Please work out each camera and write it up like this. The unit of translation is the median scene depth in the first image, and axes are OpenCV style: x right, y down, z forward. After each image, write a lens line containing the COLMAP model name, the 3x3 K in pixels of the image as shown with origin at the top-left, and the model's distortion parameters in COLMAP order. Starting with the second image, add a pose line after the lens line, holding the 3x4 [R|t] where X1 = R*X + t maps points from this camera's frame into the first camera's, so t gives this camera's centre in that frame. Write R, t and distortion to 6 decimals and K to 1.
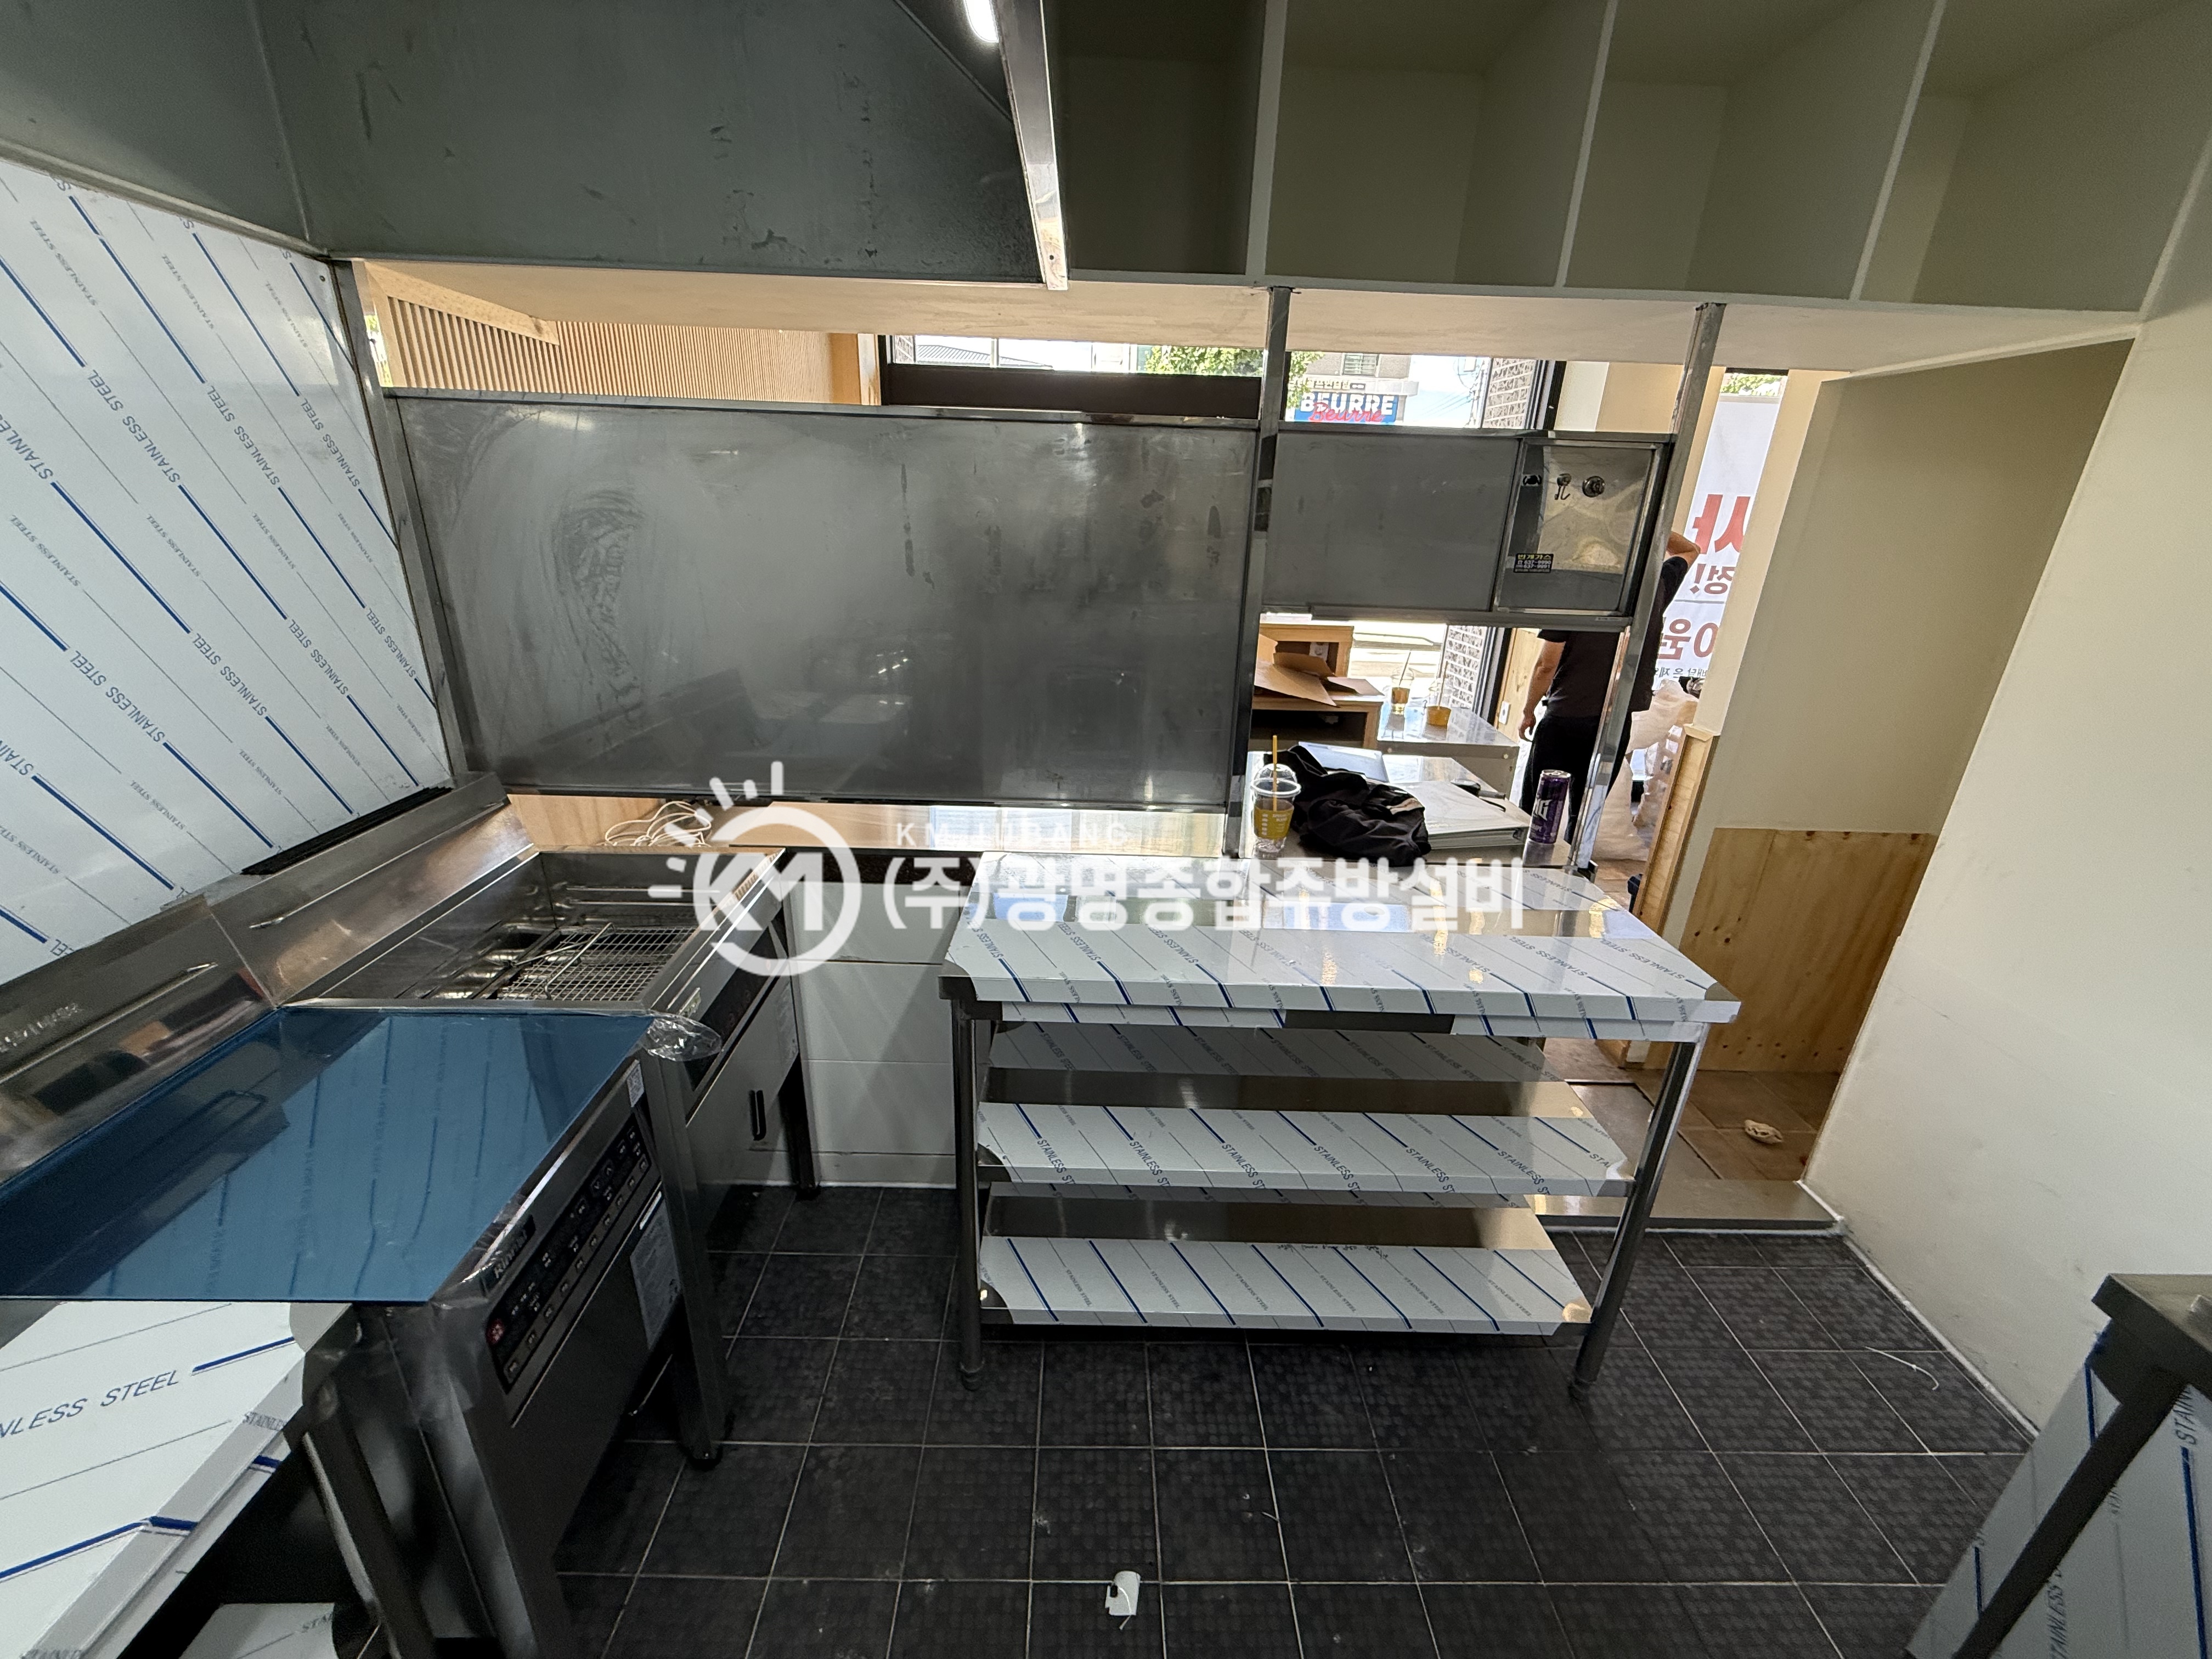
lens RADIAL K [[888.4, 0, 1101.9], [0, 888.4, 841.0], [0, 0, 1]] dist [0.000157, 0.000365]
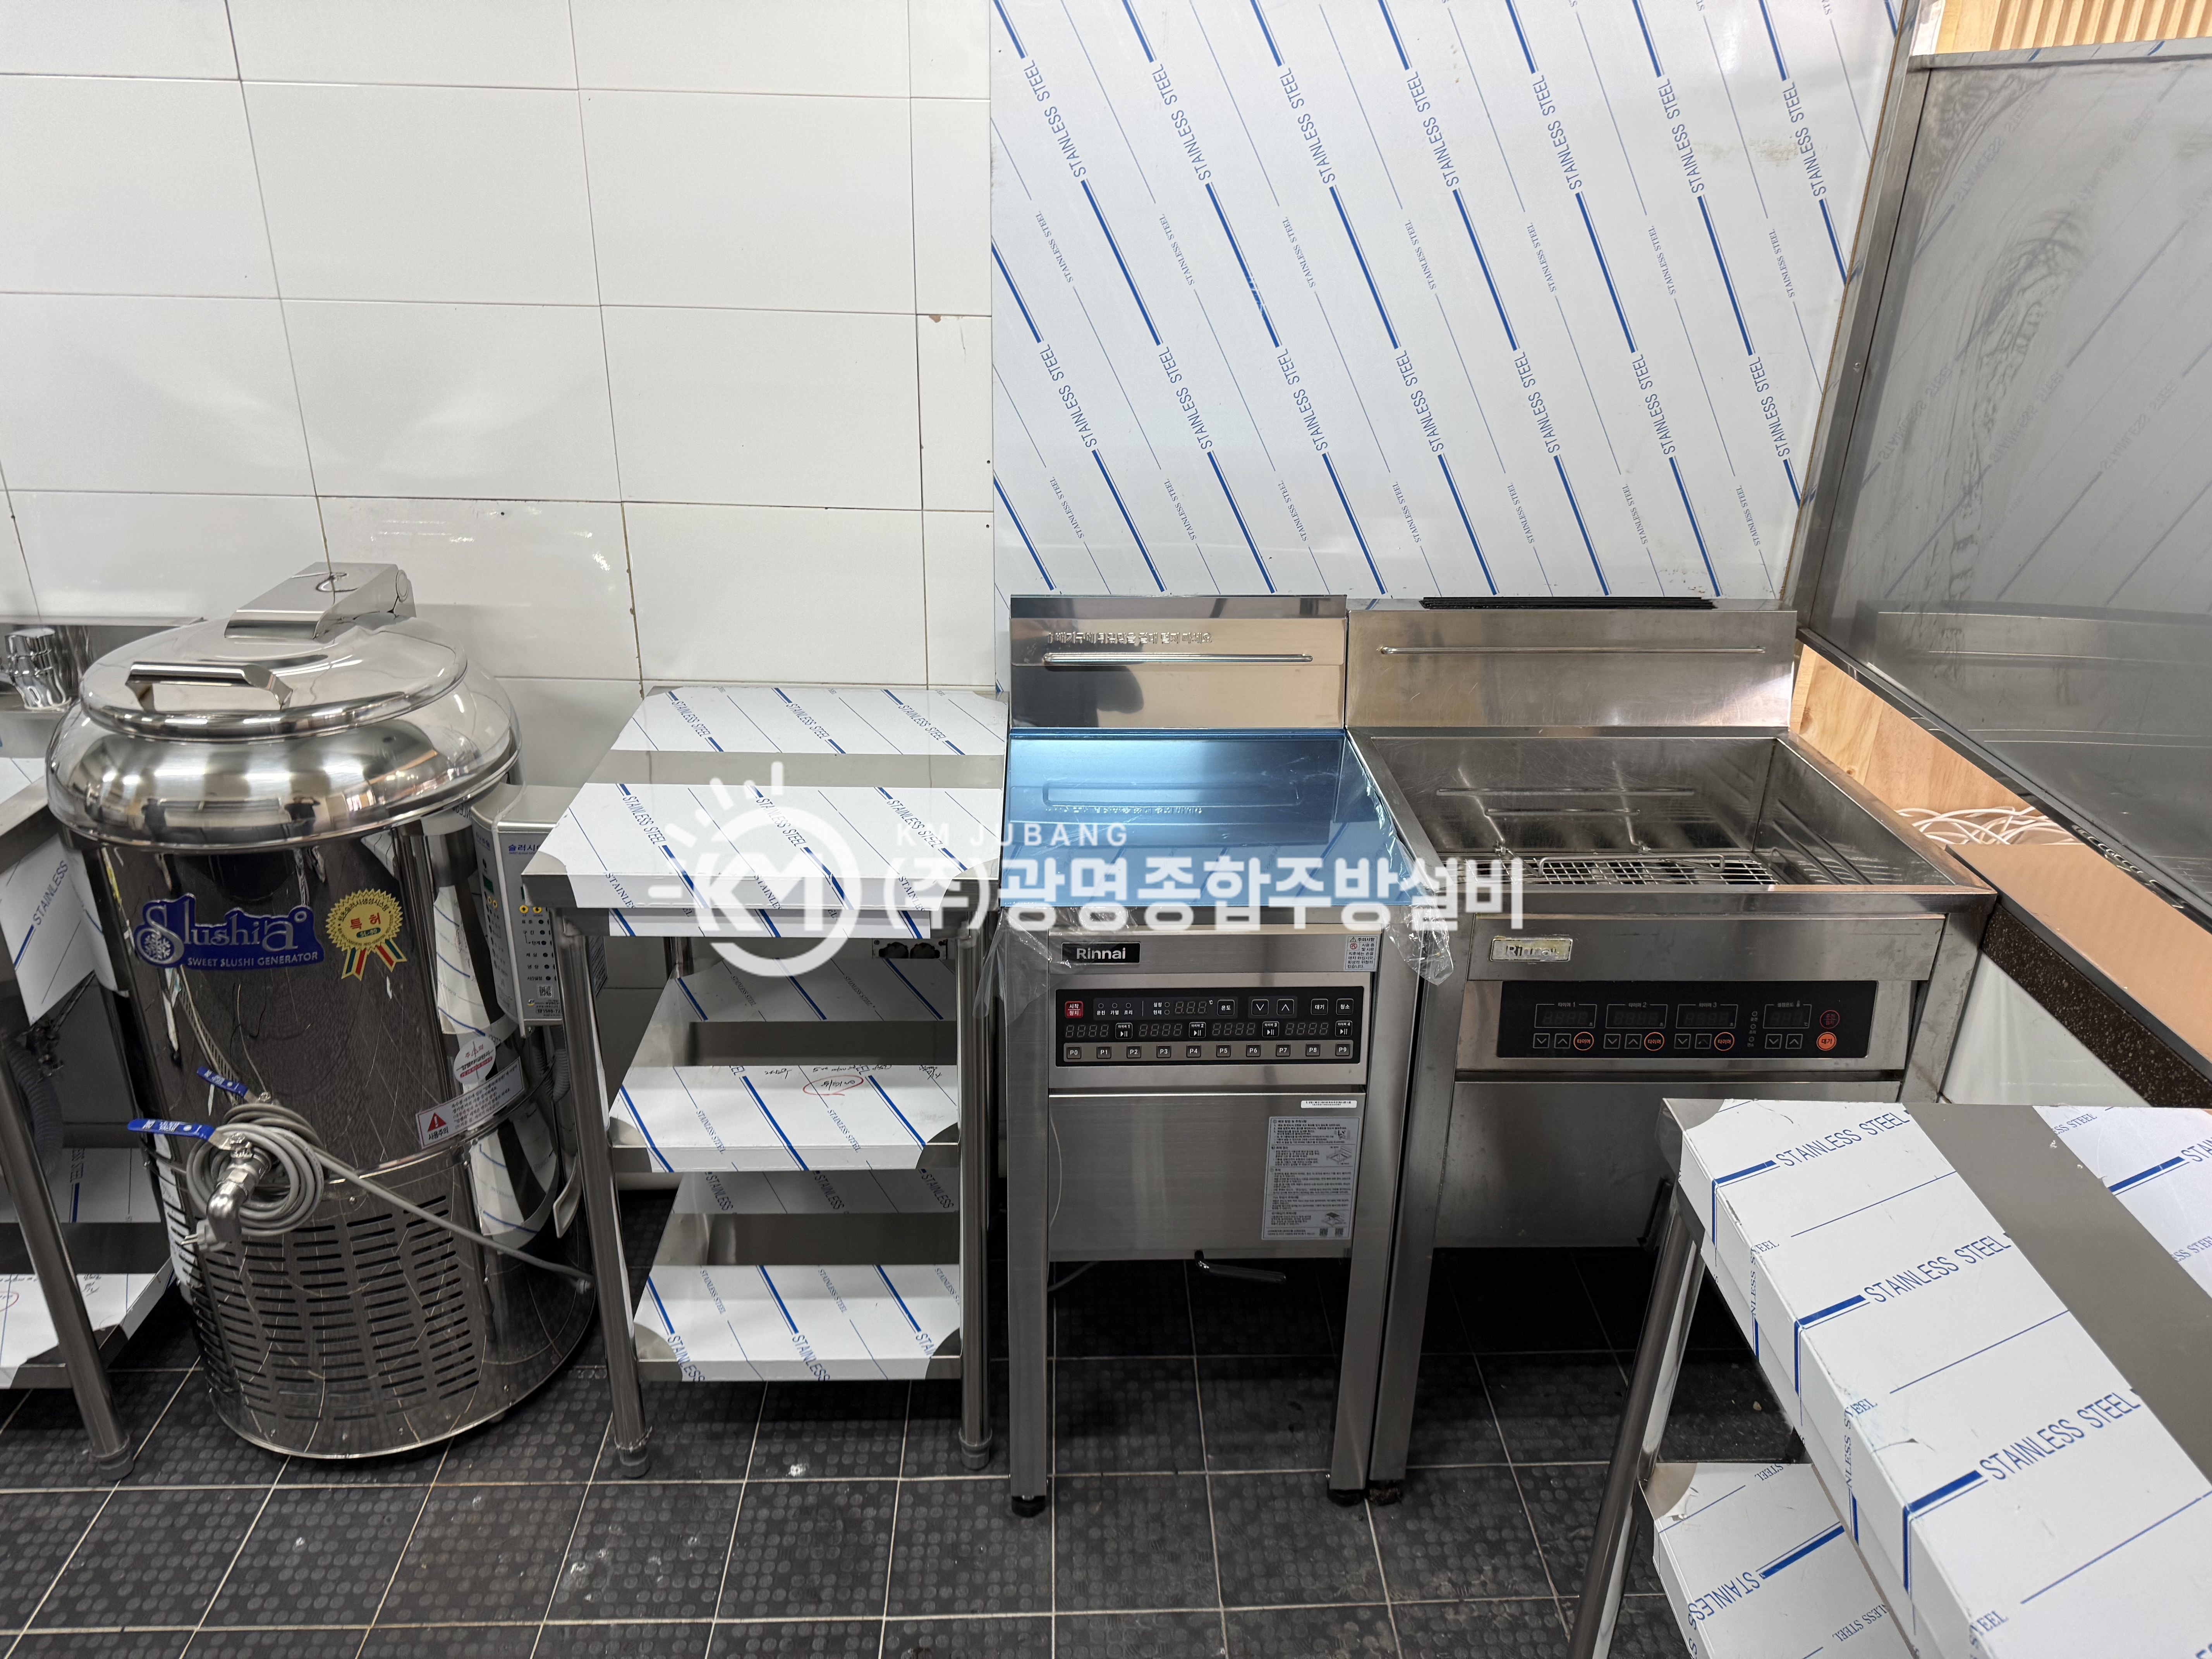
lens RADIAL K [[1560.2, 0, 1105.8], [0, 1560.2, 836.1], [0, 0, 1]] dist [0.050123, -0.052190]
pose [[0.015373, 0.378512, -0.925469, 0.577985], [-0.389198, 0.854847, 0.343163, -0.156099], [0.921026, 0.354916, 0.160458, 0.413091]]
